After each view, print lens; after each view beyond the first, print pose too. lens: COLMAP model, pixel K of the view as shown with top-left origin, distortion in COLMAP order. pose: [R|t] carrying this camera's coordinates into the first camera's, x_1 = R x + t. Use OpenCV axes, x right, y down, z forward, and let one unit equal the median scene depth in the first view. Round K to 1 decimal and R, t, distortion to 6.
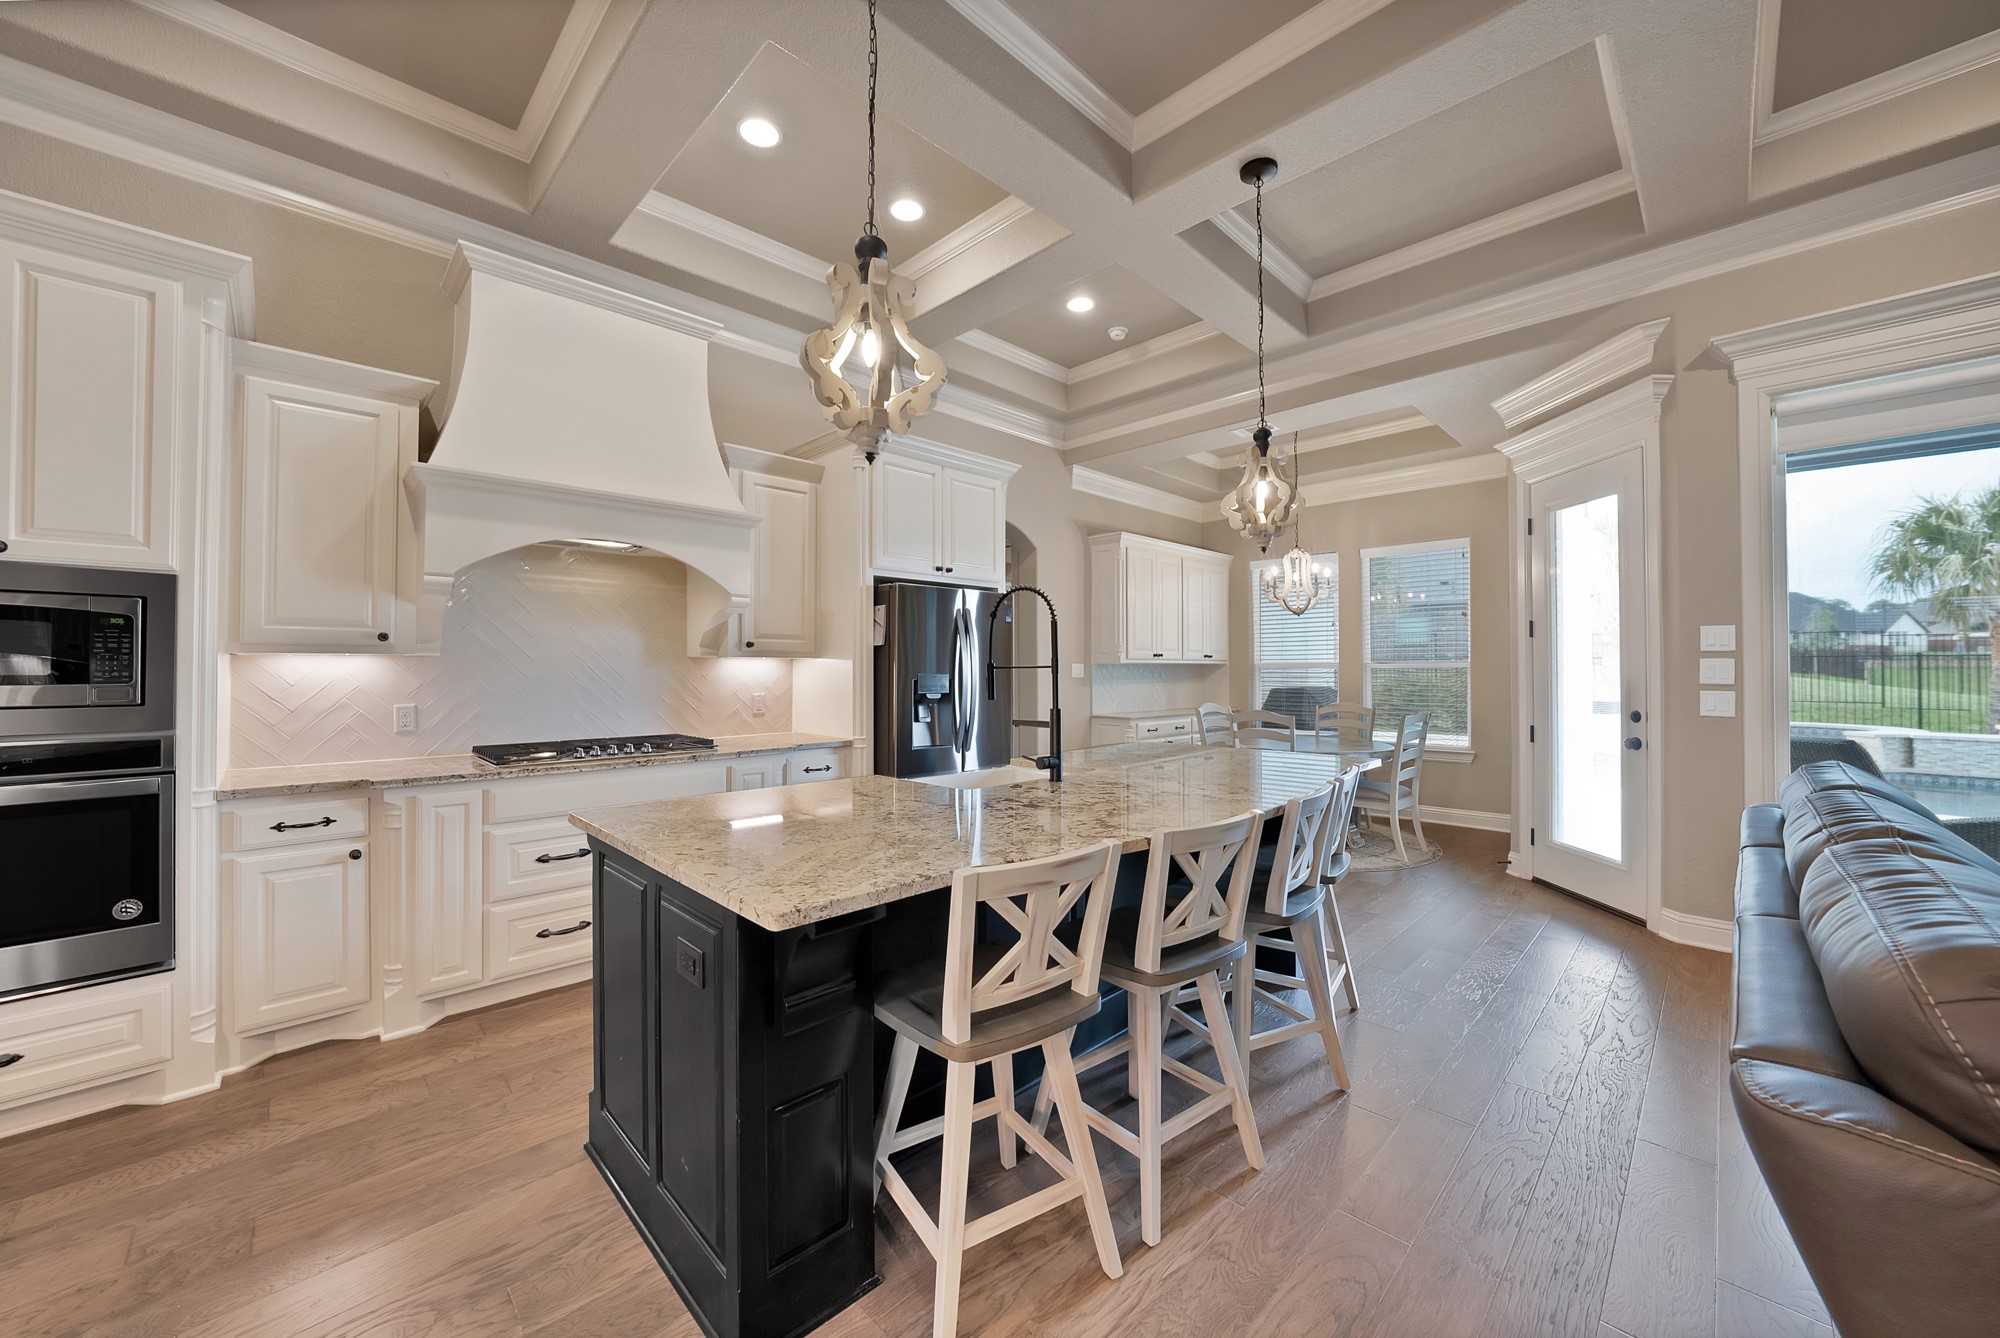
lens RADIAL K [[727.1, 0, 984.6], [0, 727.1, 661.2], [0, 0, 1]] dist [-0.019087, 0.002309]
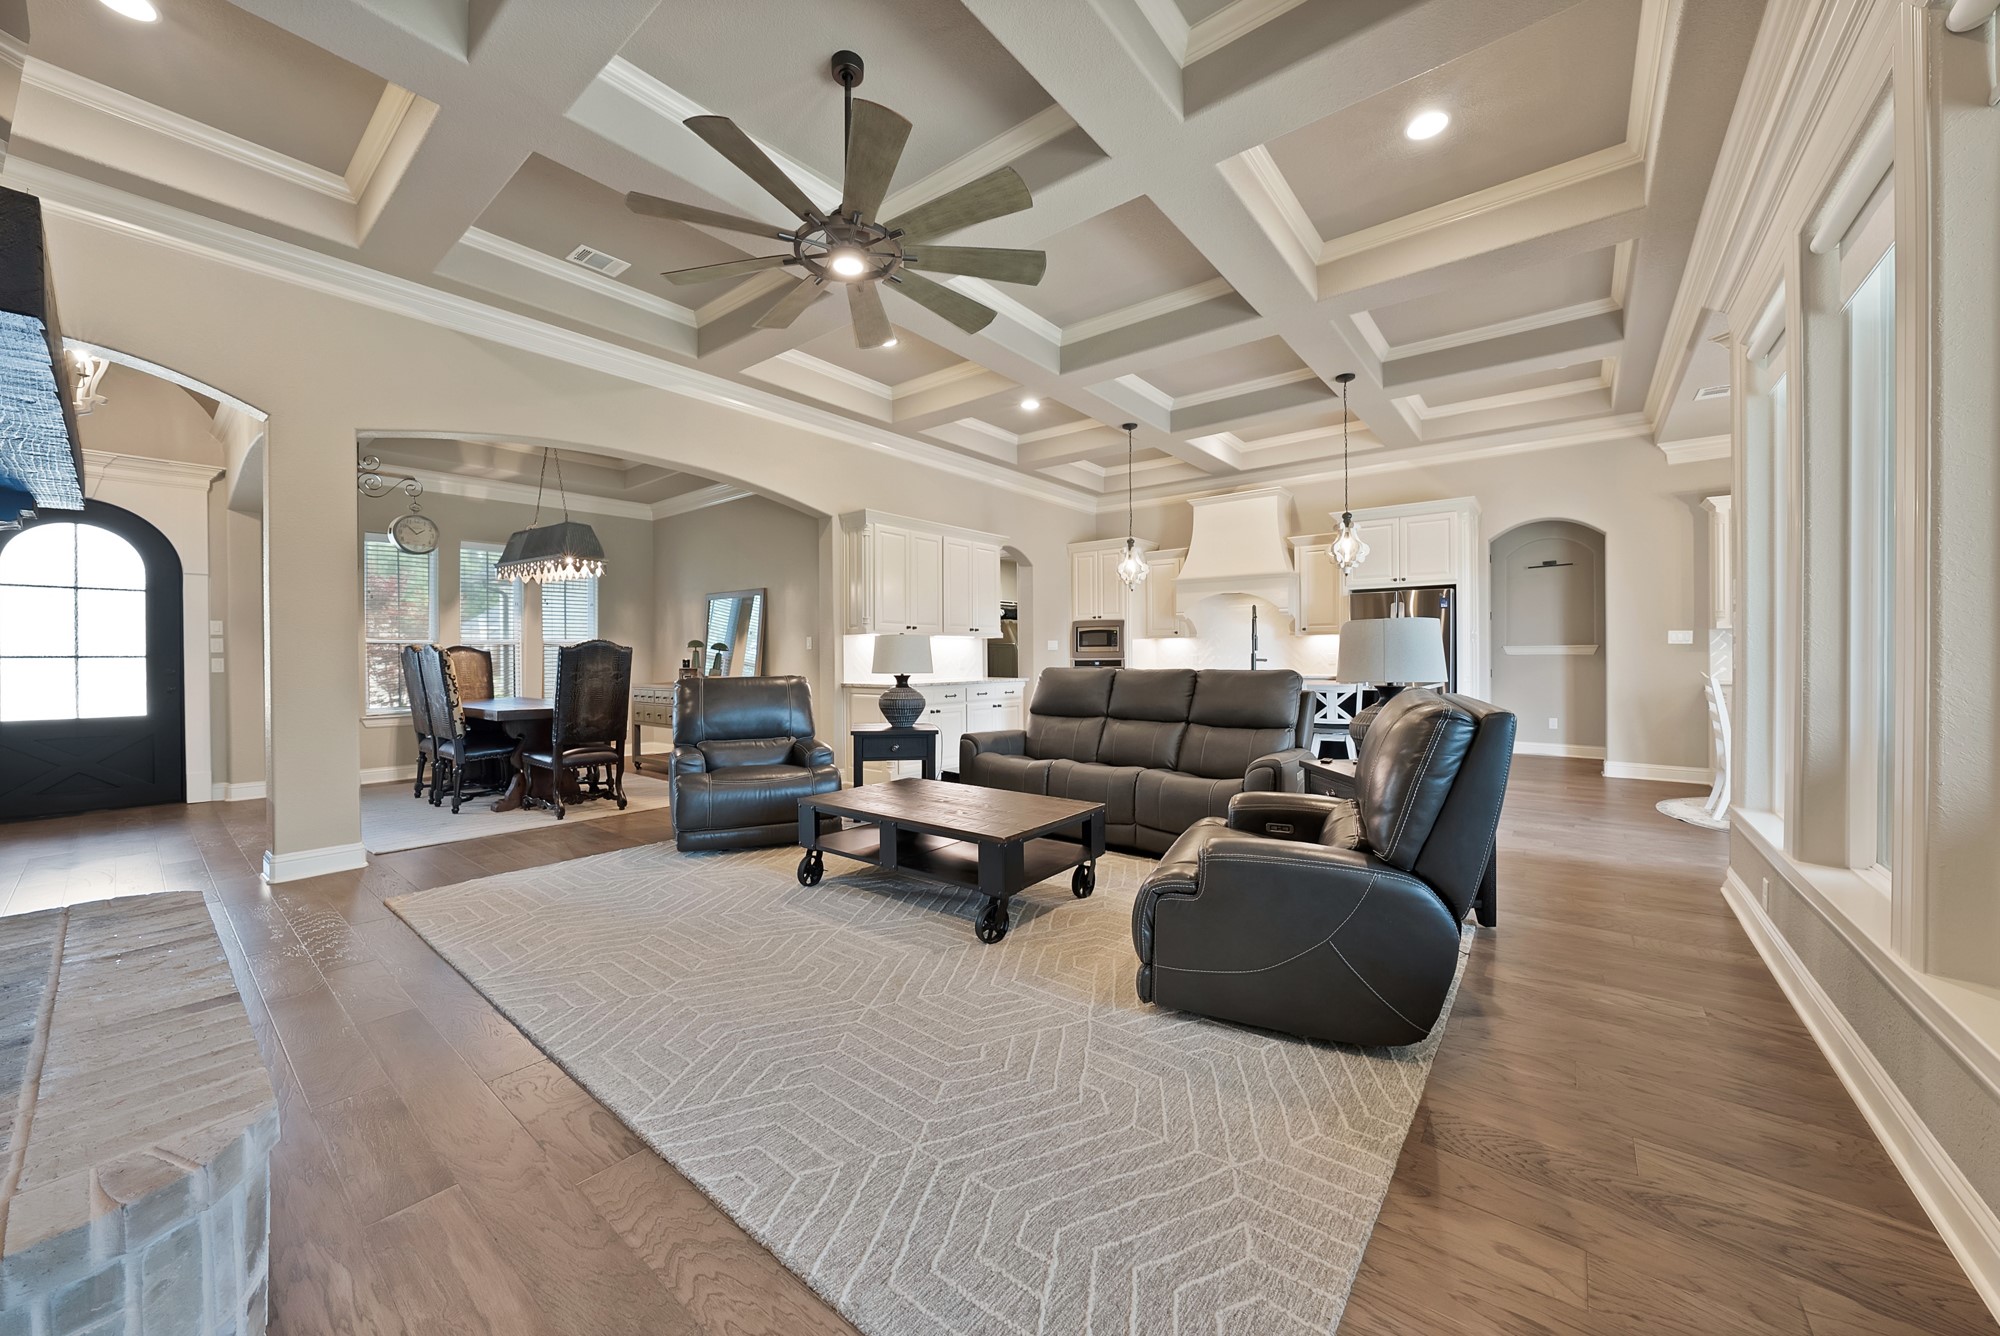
lens RADIAL K [[727.1, 0, 996.4], [0, 727.1, 661.7], [0, 0, 1]] dist [-0.019087, 0.002309]
pose [[0.123815, 0.009227, -0.992262, 1.276199], [0.015377, 0.999819, 0.011216, 0.026646], [0.992186, -0.016647, 0.123651, -0.120588]]
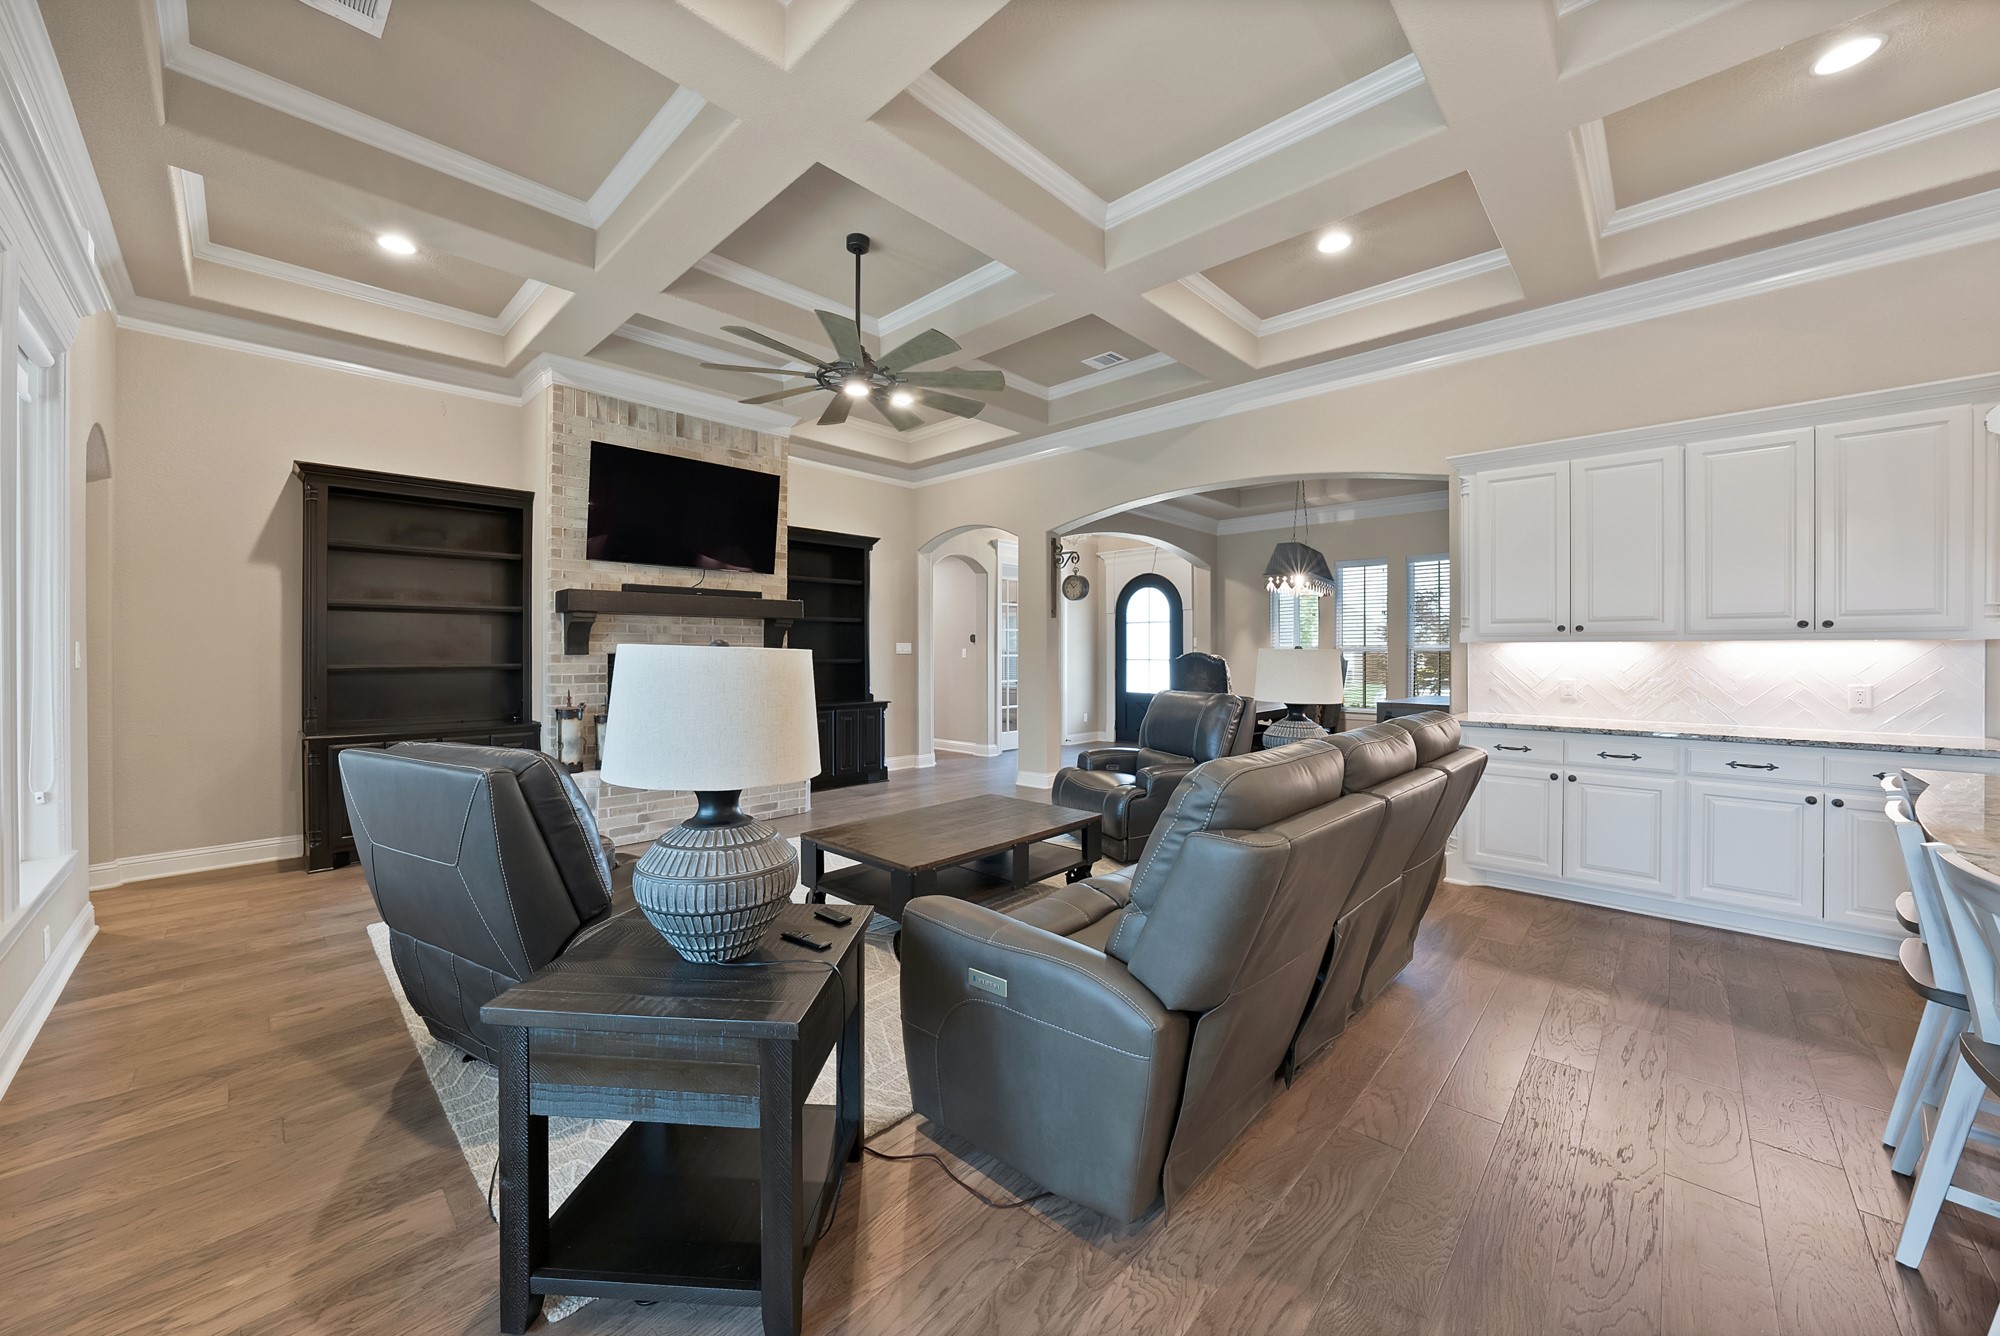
lens RADIAL K [[727.1, 0, 998.7], [0, 727.1, 655.0], [0, 0, 1]] dist [-0.019087, 0.002309]
pose [[-0.999324, 0.002547, -0.036671, 0.532073], [0.002748, 0.999981, -0.005449, 0.006908], [0.036656, -0.005546, -0.999313, 0.663438]]
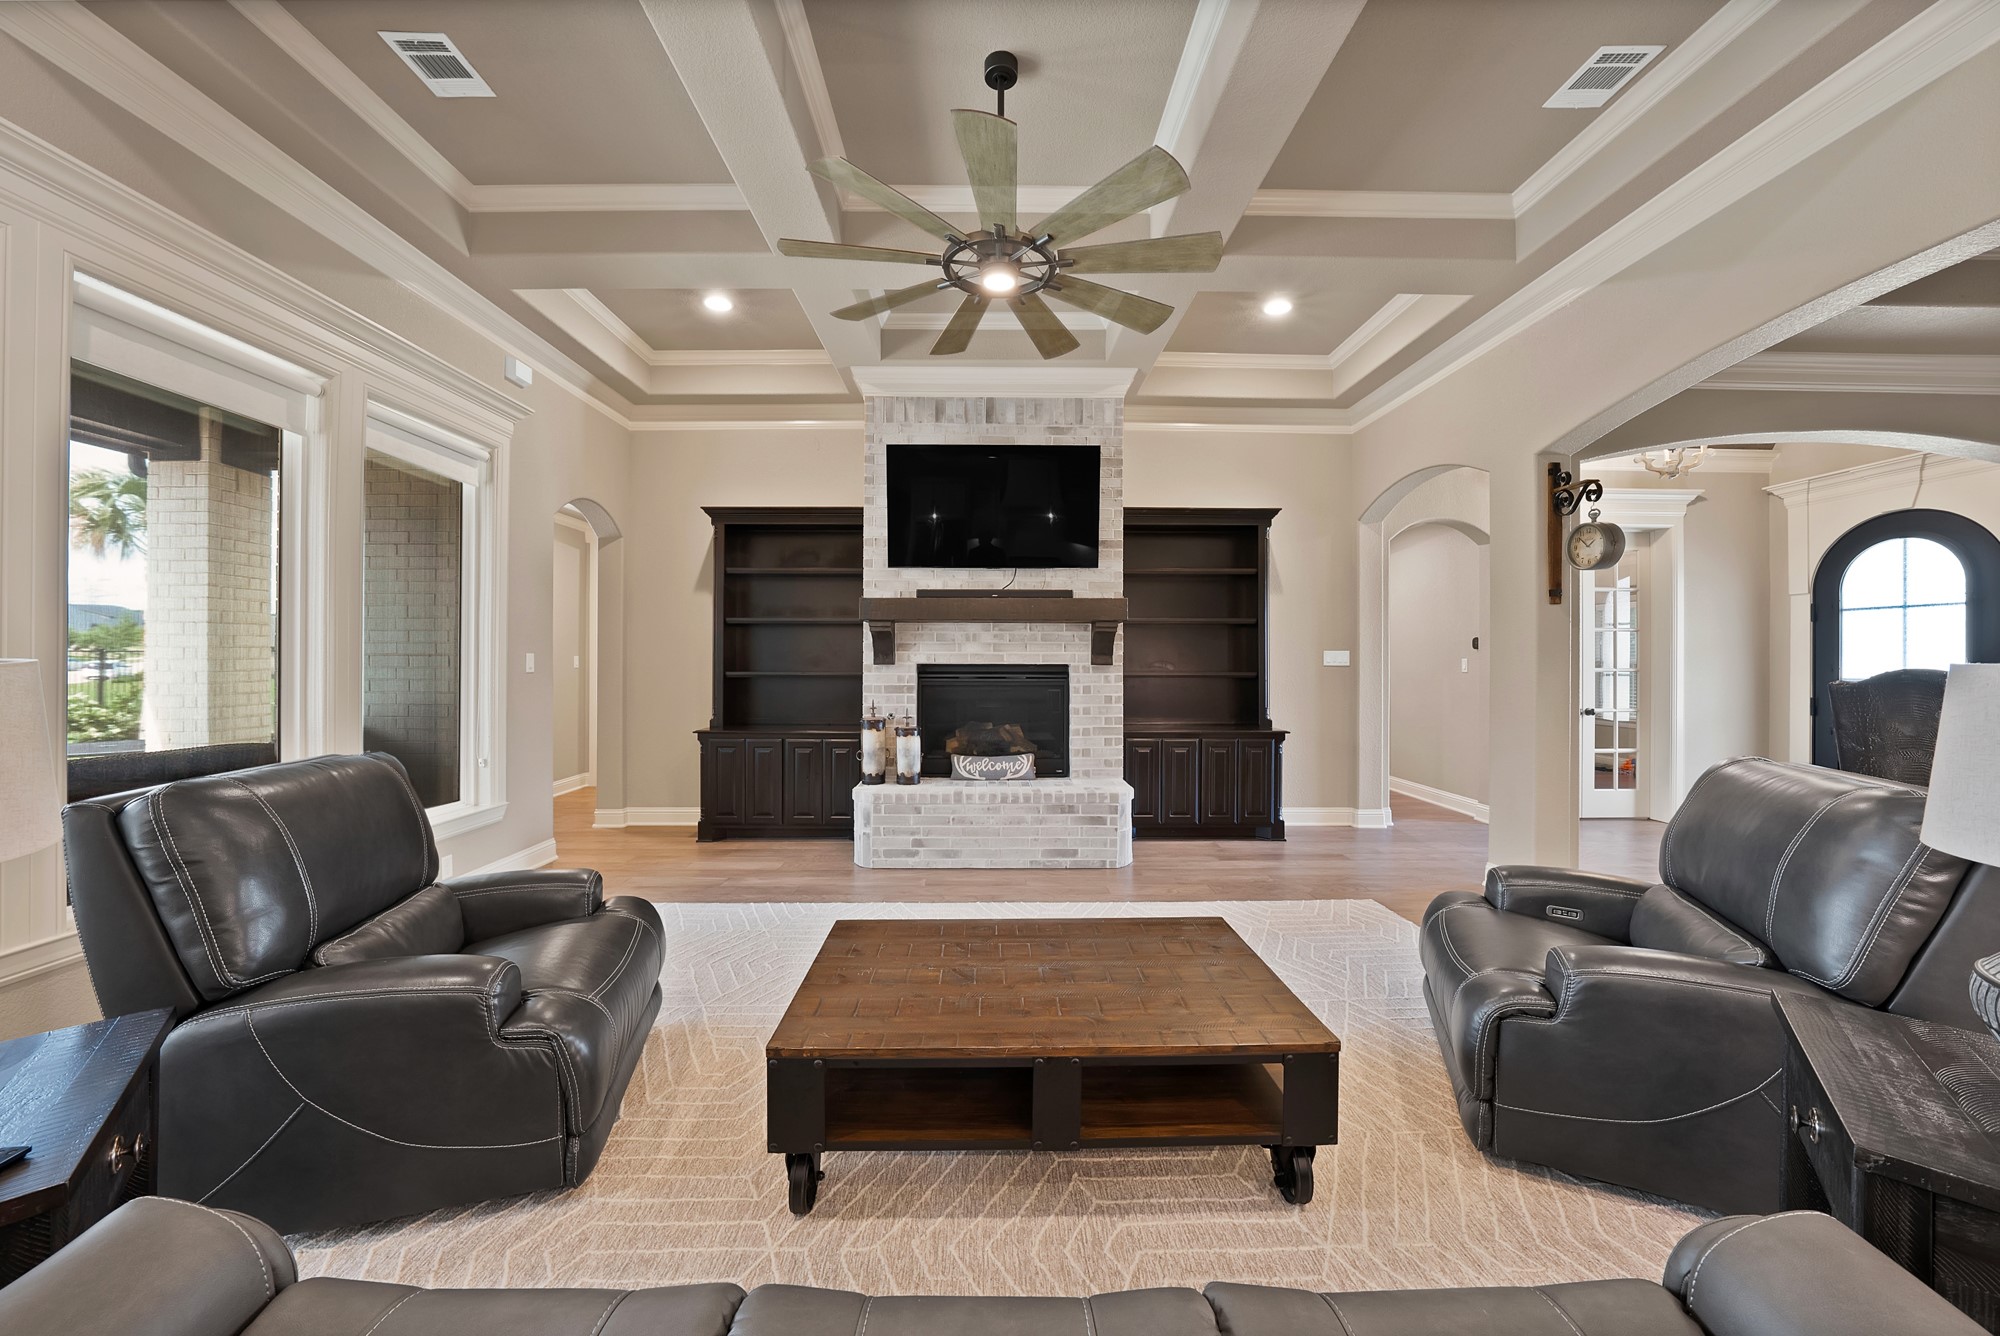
lens RADIAL K [[727.1, 0, 988.8], [0, 727.1, 660.9], [0, 0, 1]] dist [-0.019087, 0.002309]
pose [[-0.723049, -0.004064, 0.690784, 0.282975], [-0.009775, 0.999943, -0.004348, -0.002500], [-0.690727, -0.009896, -0.723048, 0.257853]]
